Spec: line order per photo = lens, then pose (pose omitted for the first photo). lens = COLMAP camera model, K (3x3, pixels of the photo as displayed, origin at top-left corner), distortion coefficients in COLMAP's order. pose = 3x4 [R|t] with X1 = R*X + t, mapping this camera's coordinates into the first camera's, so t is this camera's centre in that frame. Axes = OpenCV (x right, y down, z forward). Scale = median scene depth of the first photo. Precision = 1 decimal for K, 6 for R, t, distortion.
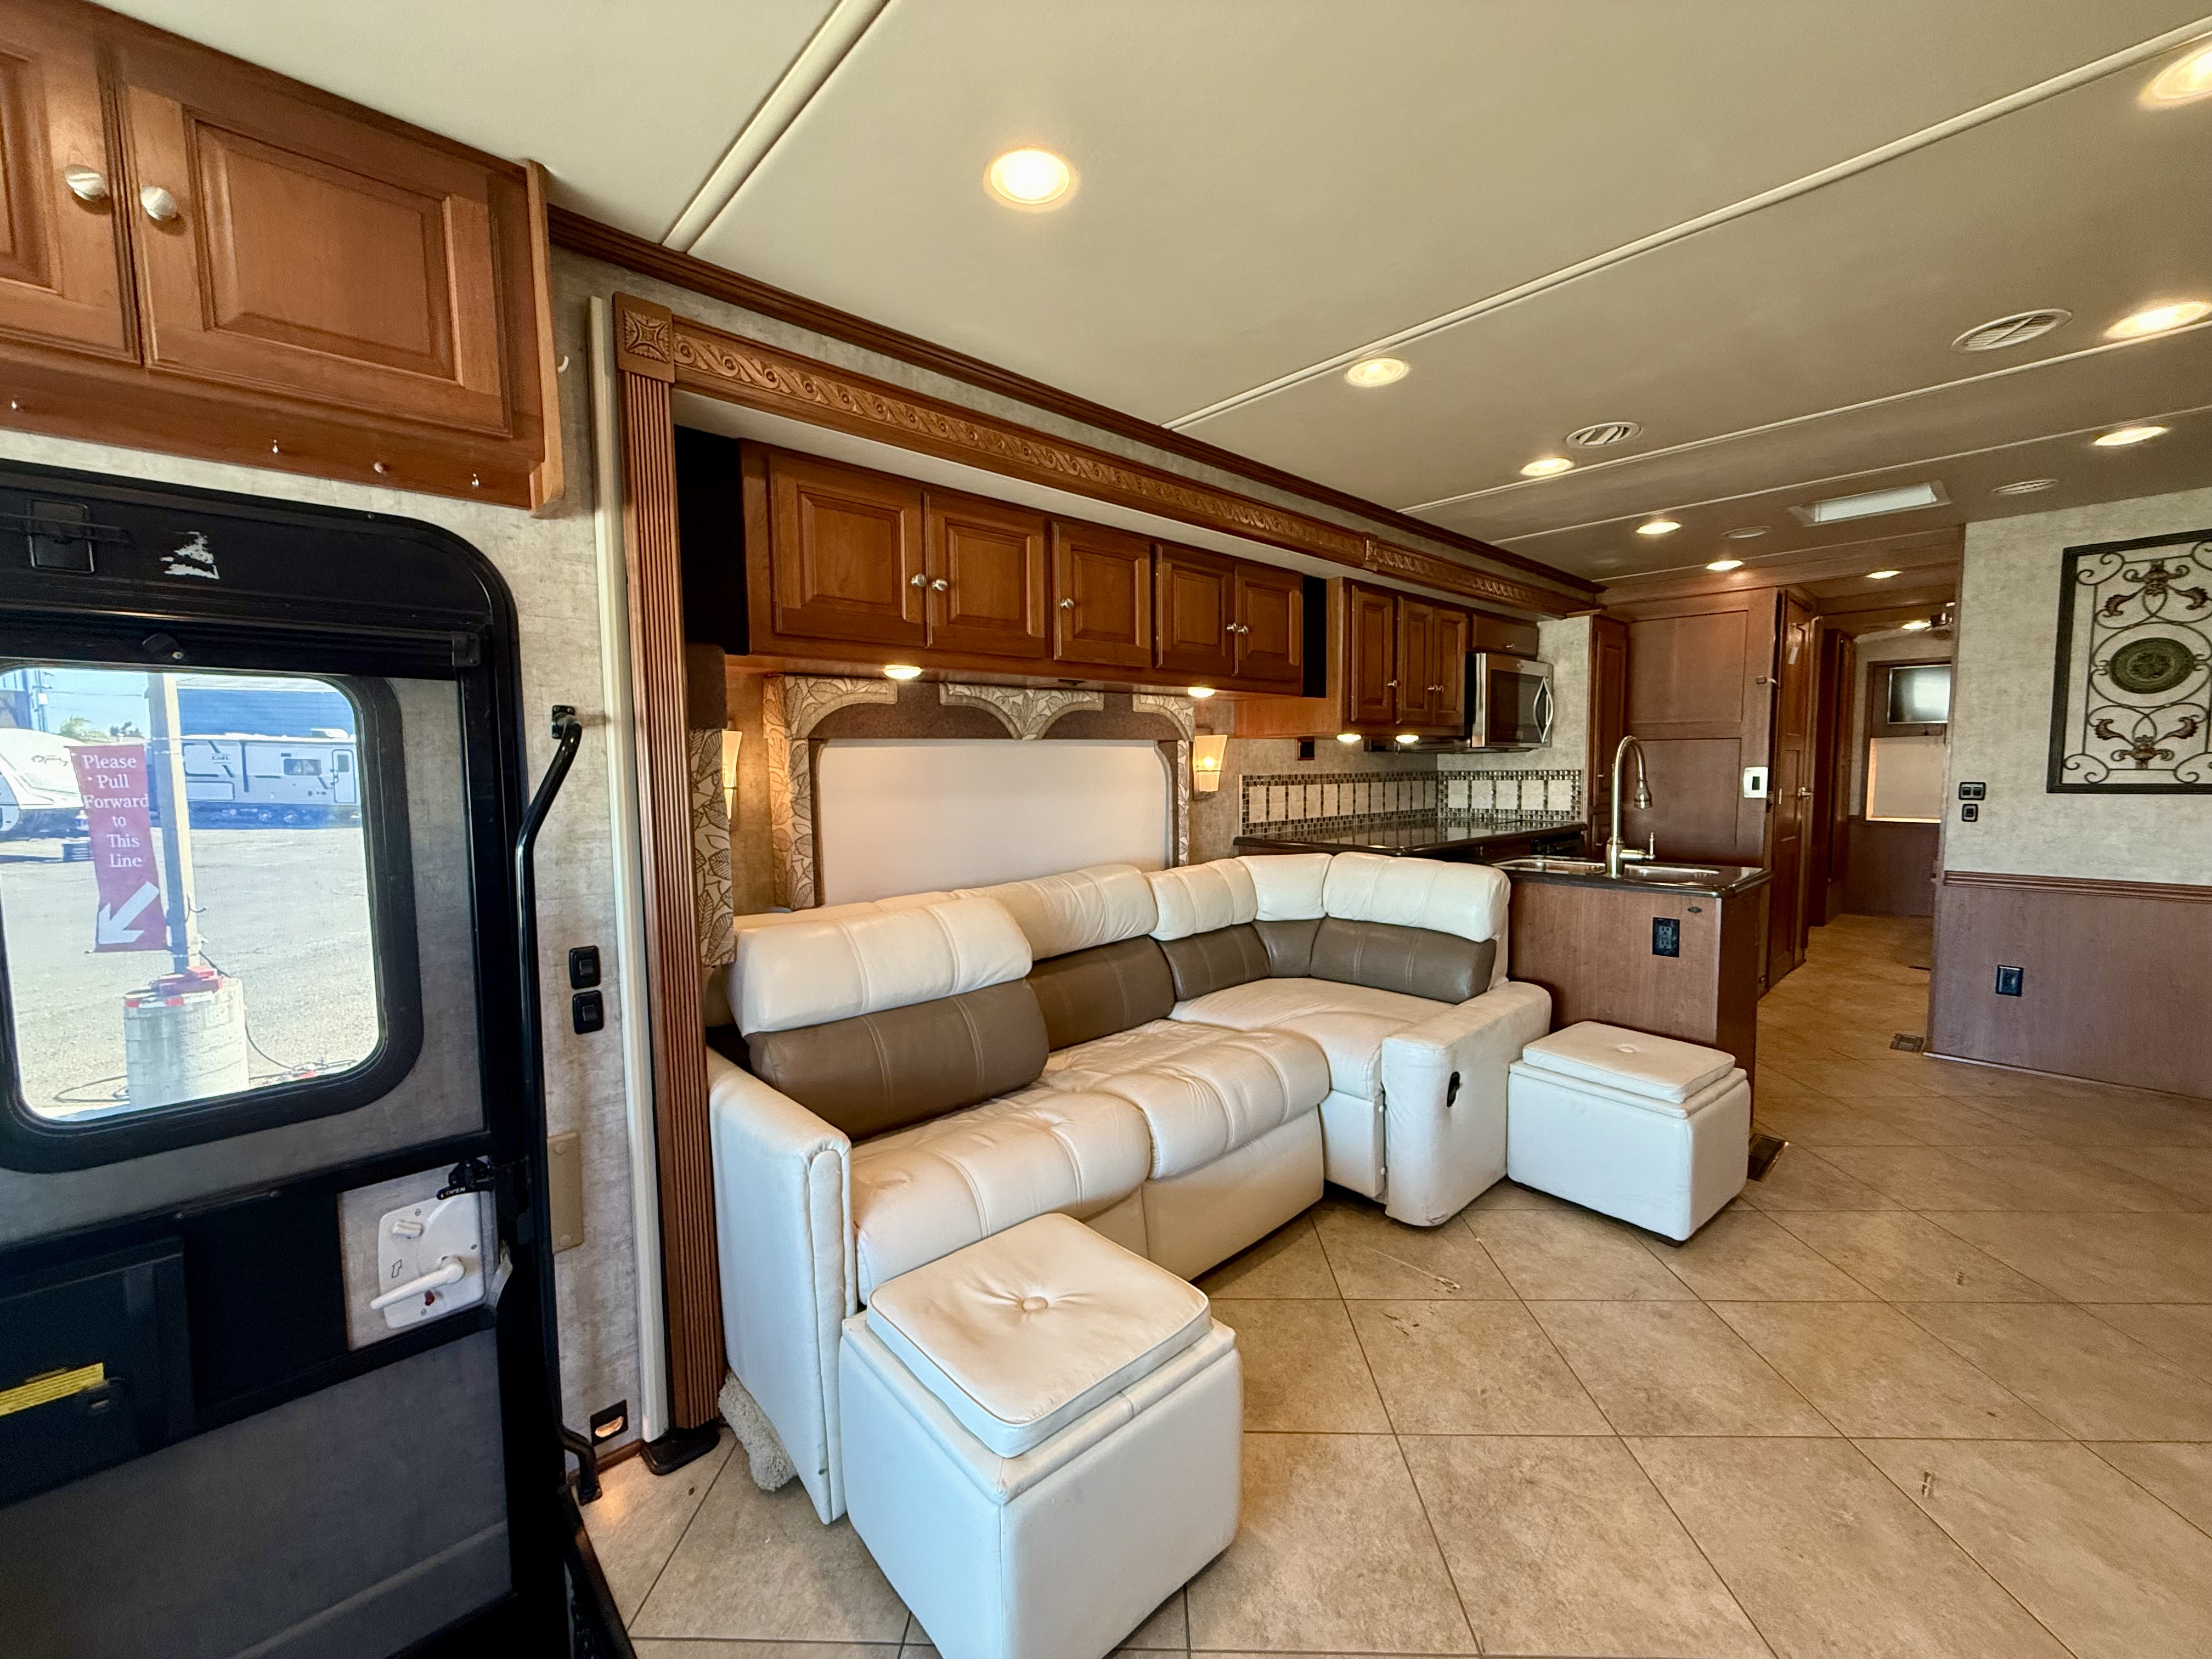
lens RADIAL K [[880.5, 0, 1103.0], [0, 880.5, 829.6], [0, 0, 1]] dist [0.000742, -0.000366]
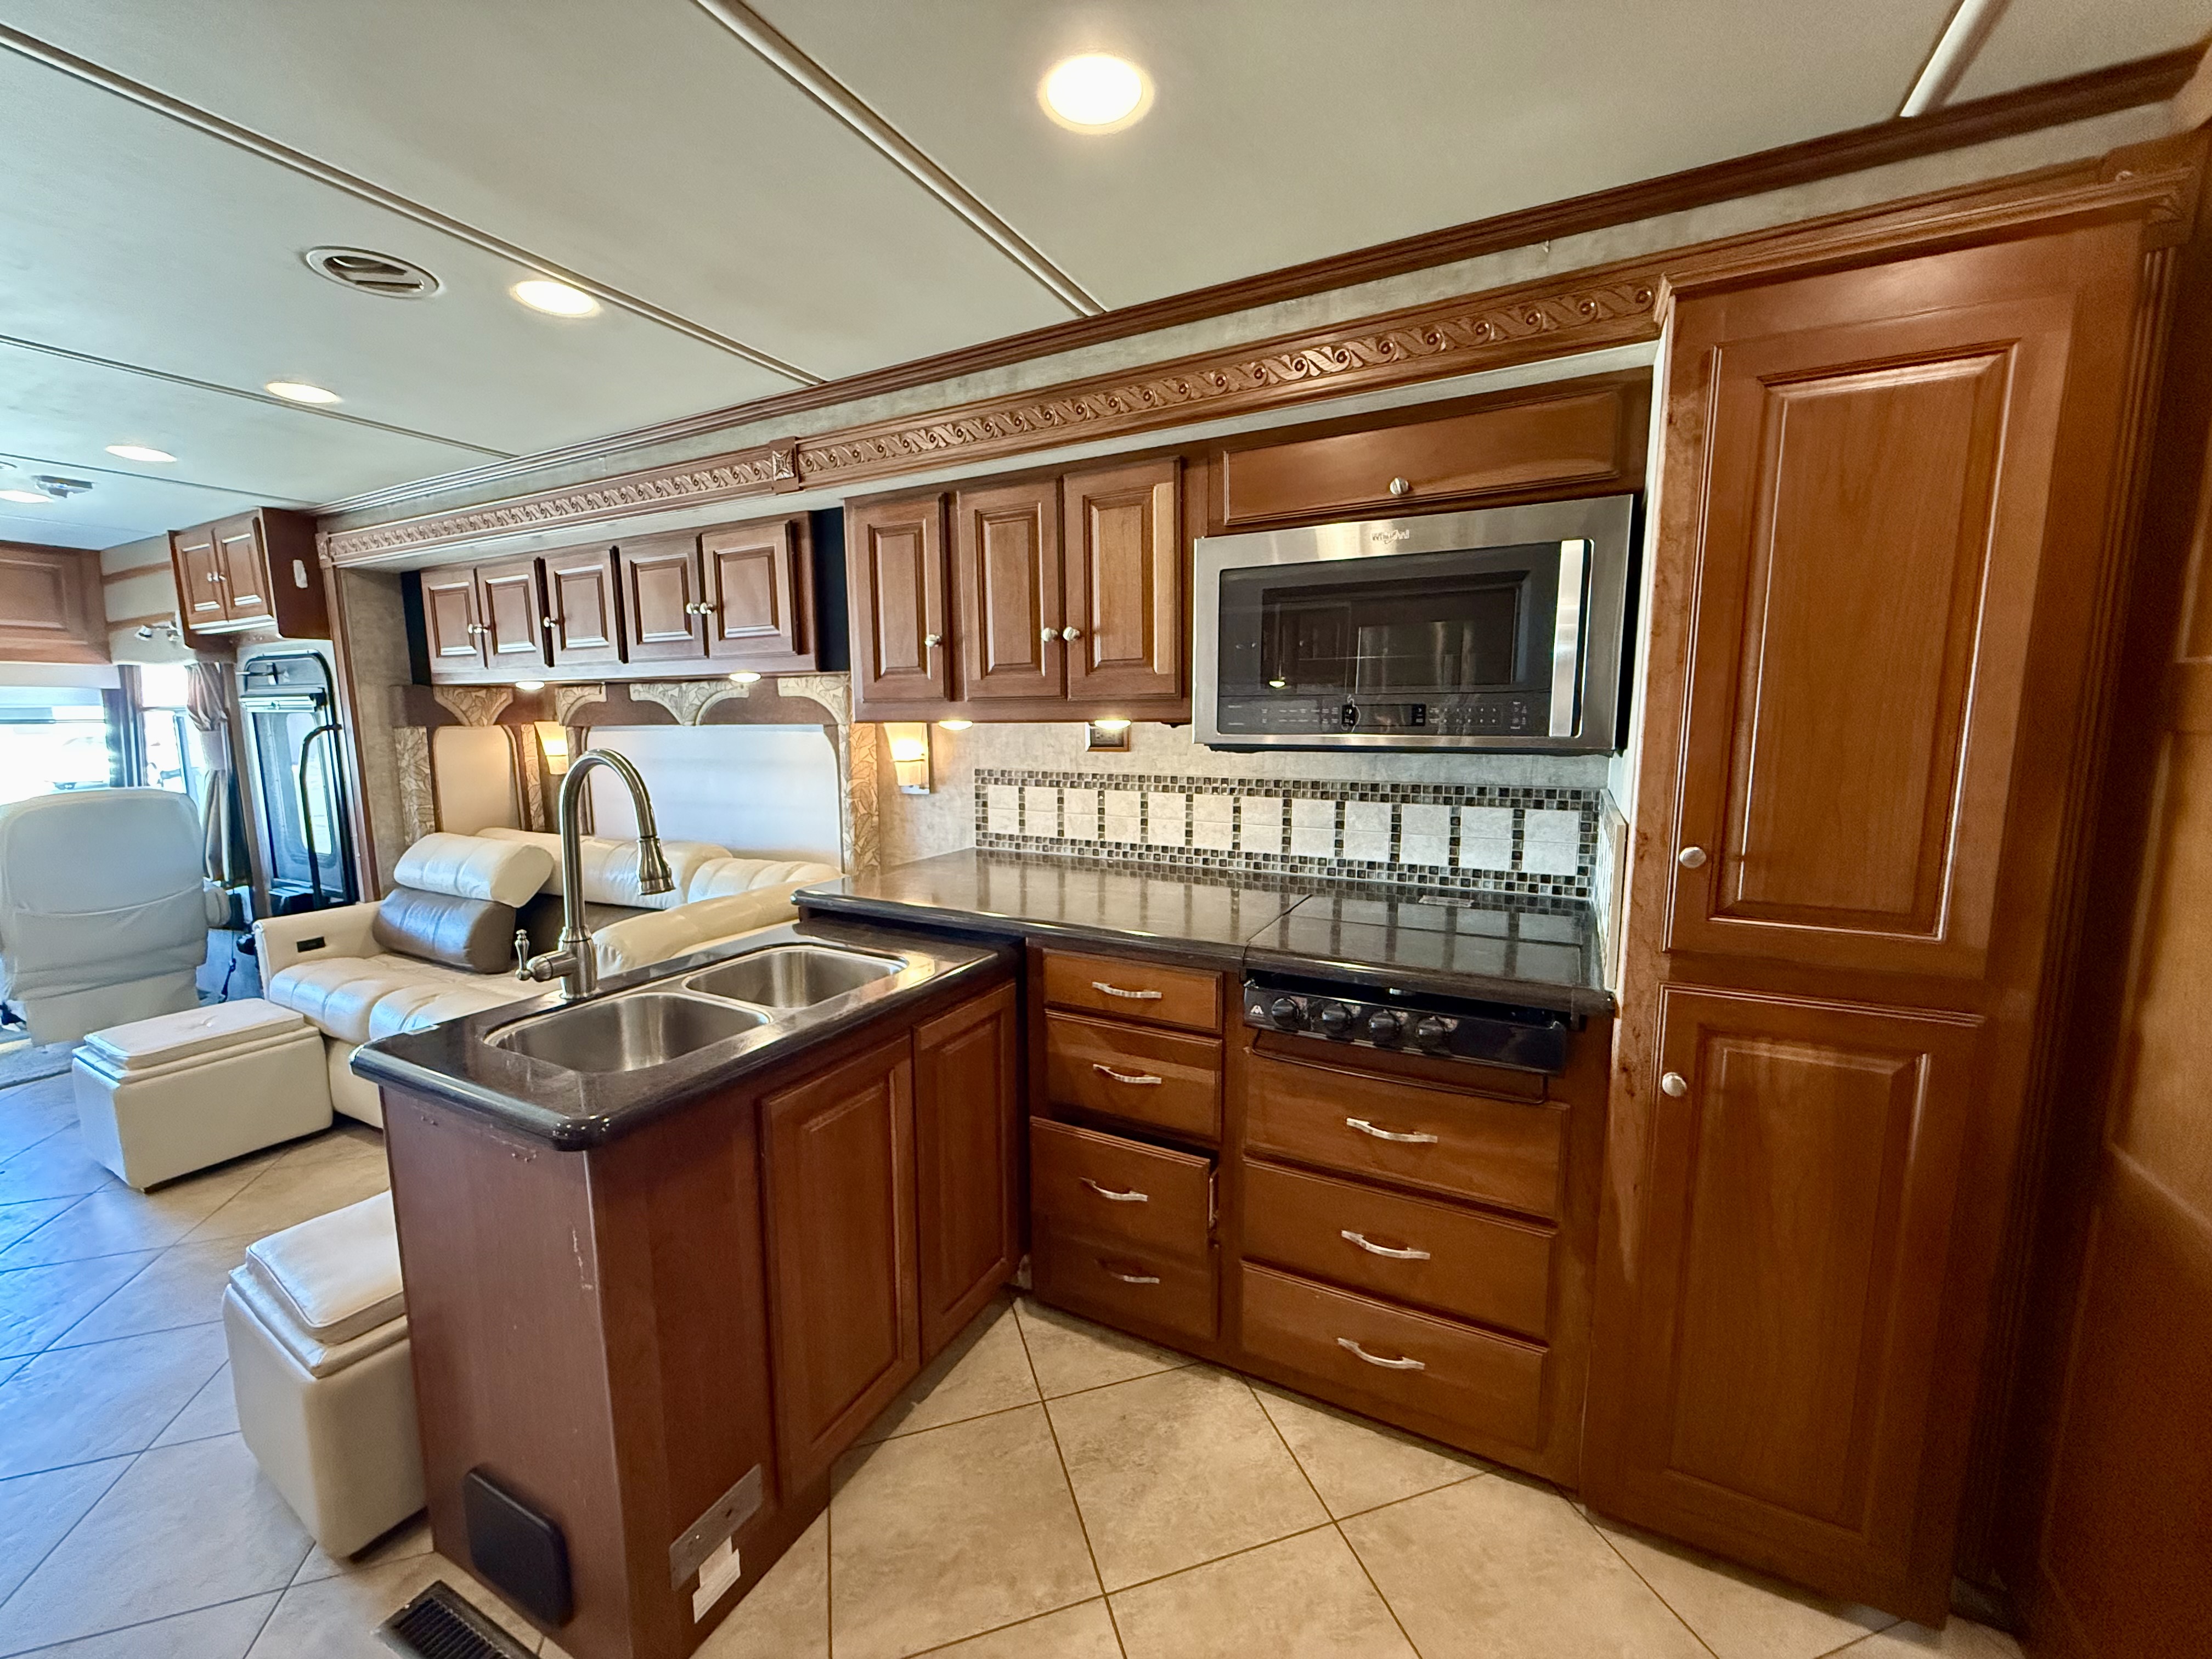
lens RADIAL K [[880.5, 0, 1103.0], [0, 880.5, 829.6], [0, 0, 1]] dist [0.000742, -0.000366]
pose [[0.338603, 0.135840, -0.931072, 1.059188], [-0.067841, 0.990473, 0.119835, -0.125450], [0.938481, 0.022588, 0.344592, 0.978341]]
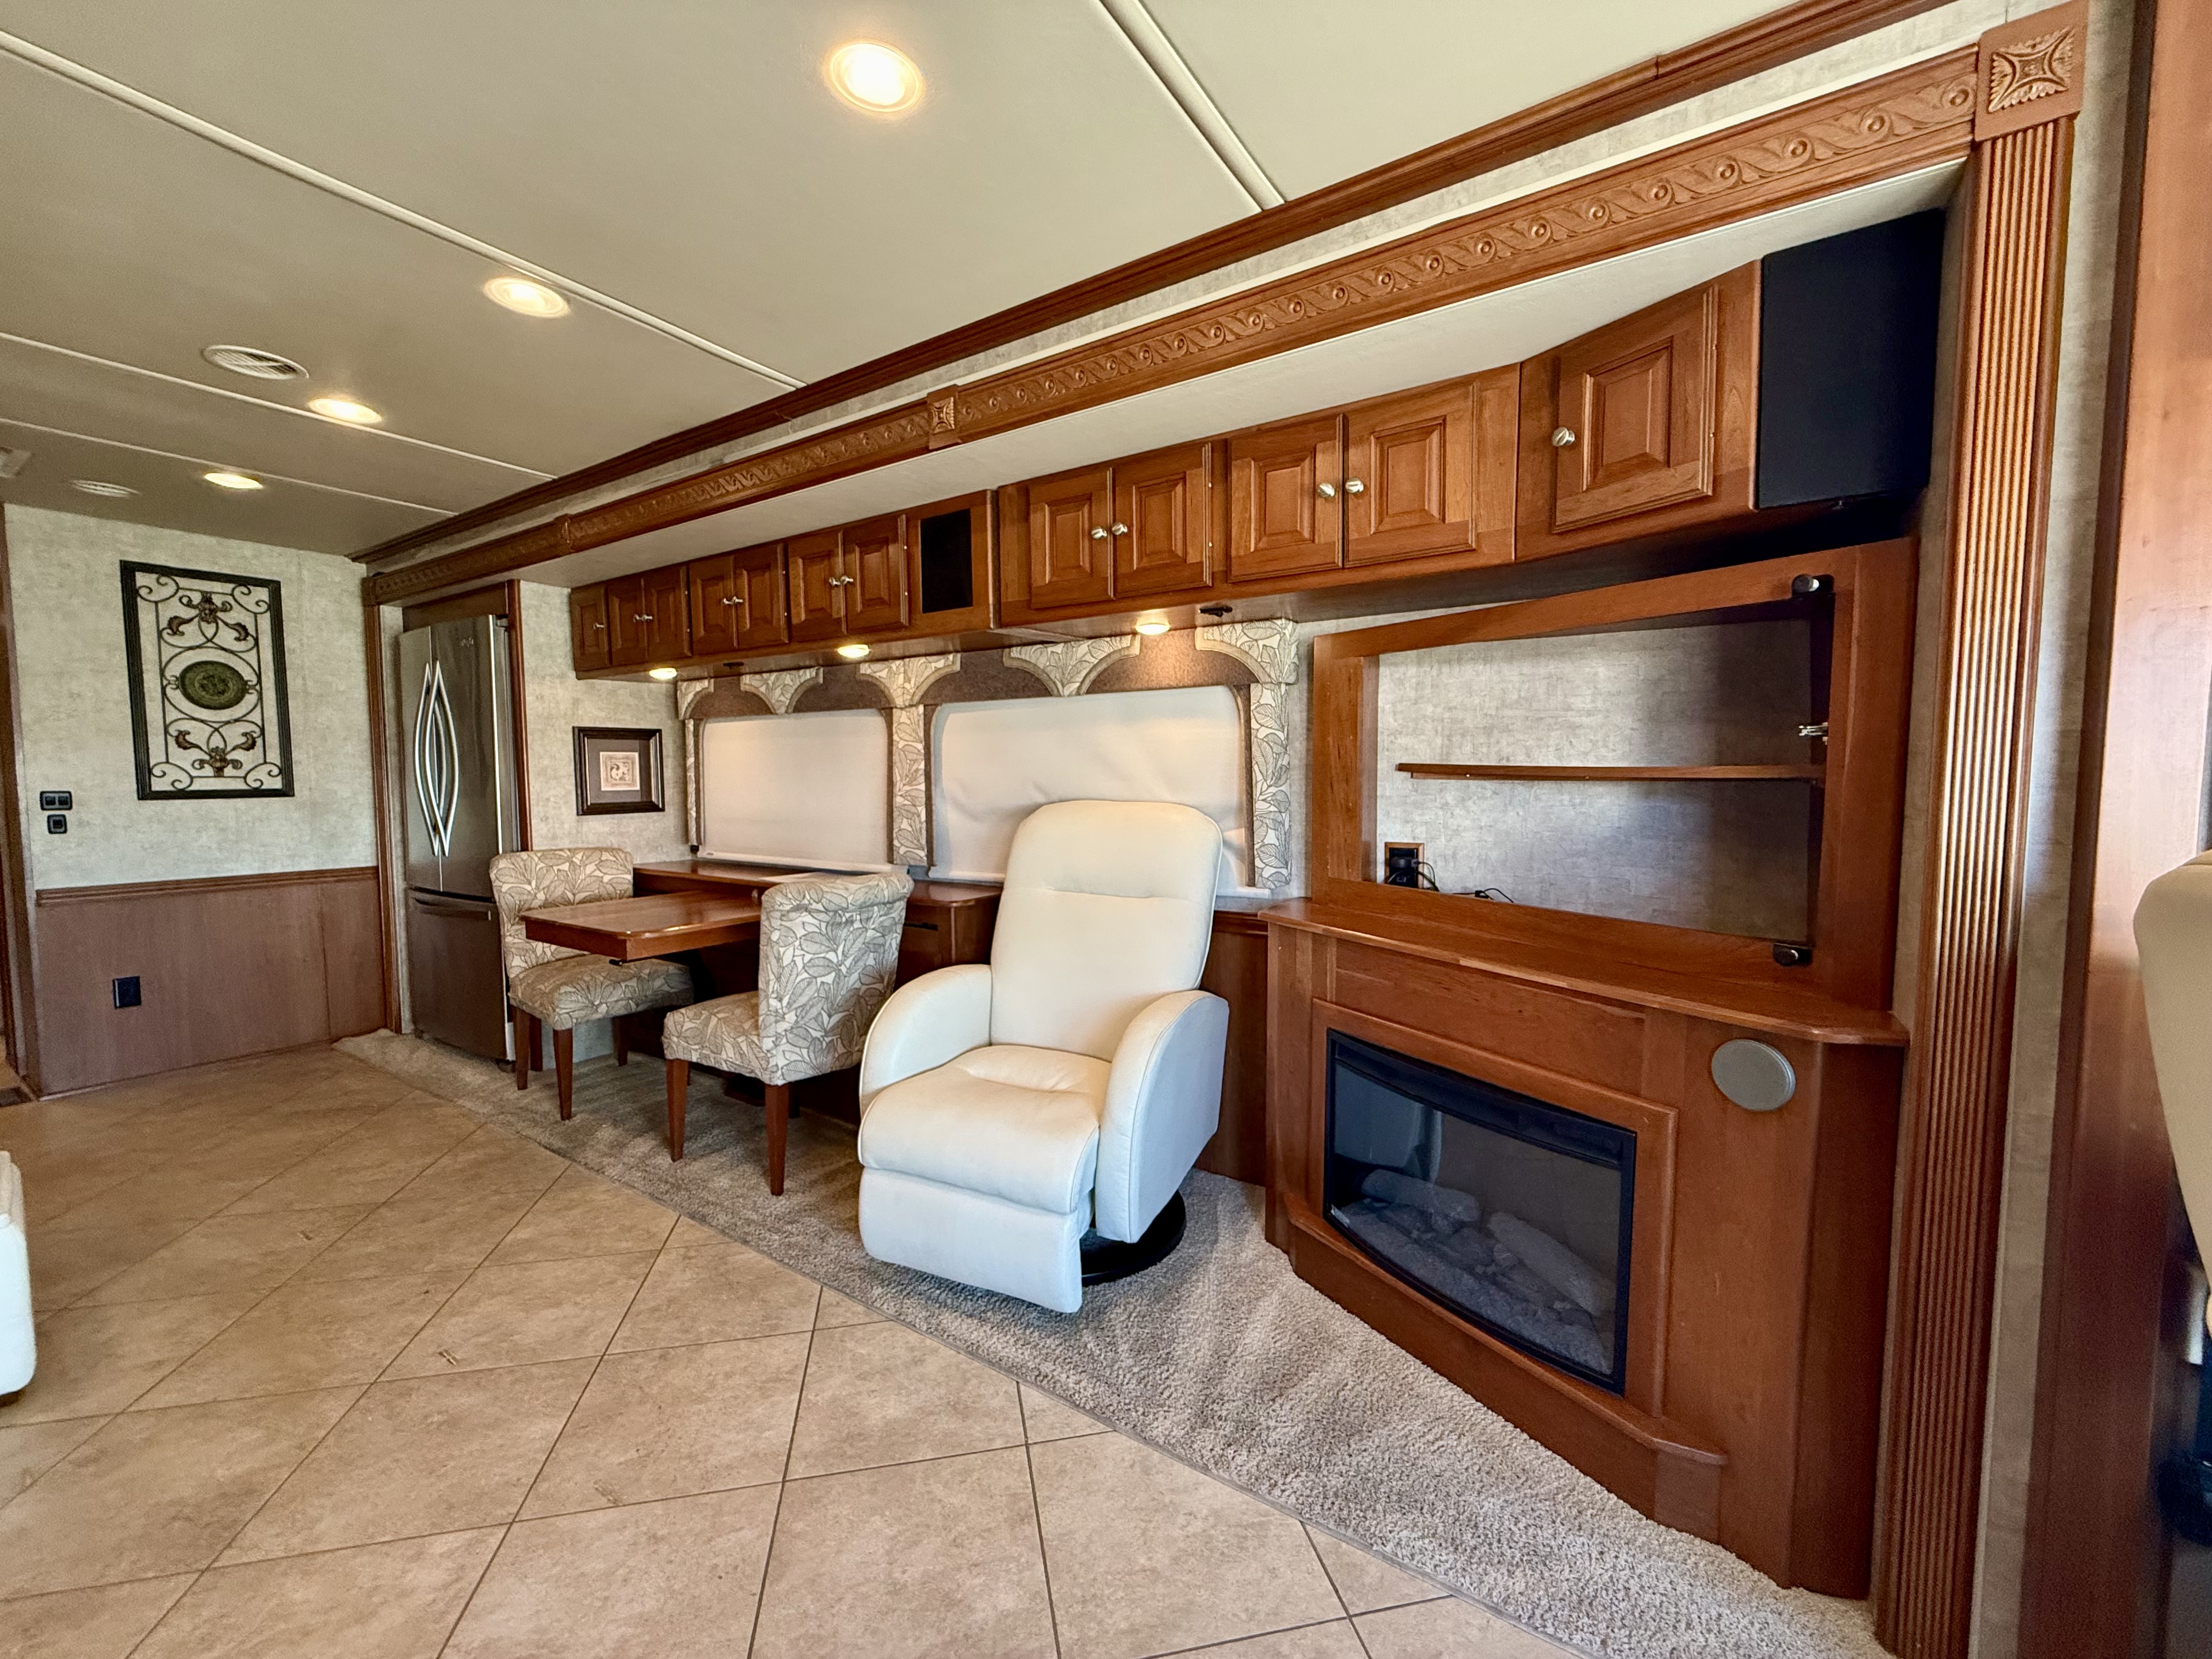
lens RADIAL K [[880.5, 0, 1103.0], [0, 880.5, 829.6], [0, 0, 1]] dist [0.000742, -0.000366]
pose [[-0.233316, -0.047966, 0.971217, -0.183050], [0.081005, 0.994352, 0.068568, 0.013048], [-0.969021, 0.094671, -0.228113, 0.165608]]
